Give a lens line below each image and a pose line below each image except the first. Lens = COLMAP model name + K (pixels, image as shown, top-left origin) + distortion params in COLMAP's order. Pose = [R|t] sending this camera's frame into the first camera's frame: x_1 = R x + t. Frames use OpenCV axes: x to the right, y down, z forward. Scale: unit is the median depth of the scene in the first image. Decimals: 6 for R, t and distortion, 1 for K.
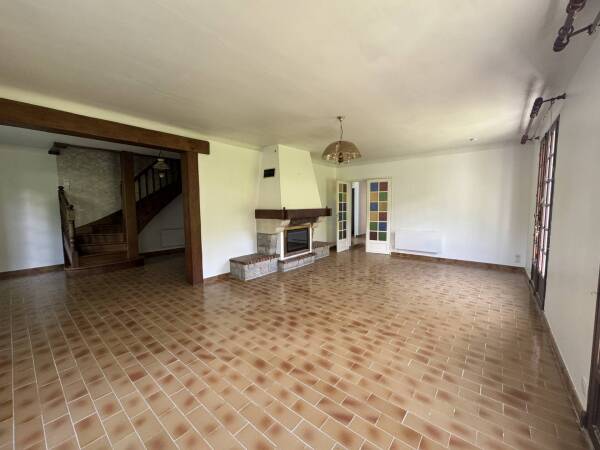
lens RADIAL K [[240.0, 0, 299.4], [0, 240.0, 224.6], [0, 0, 1]] dist [-0.003114, -0.000459]
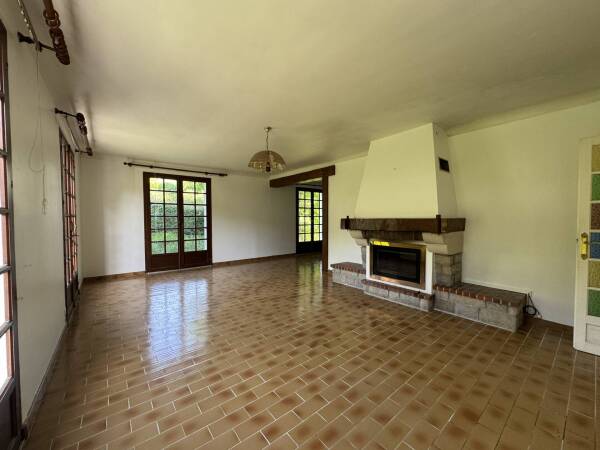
lens RADIAL K [[240.0, 0, 300.5], [0, 240.0, 225.5], [0, 0, 1]] dist [-0.003114, -0.000459]
pose [[-0.201234, 0.039069, -0.978764, 0.978324], [-0.073396, 0.995794, 0.054839, -0.083251], [0.976790, 0.082873, -0.197520, 1.157049]]
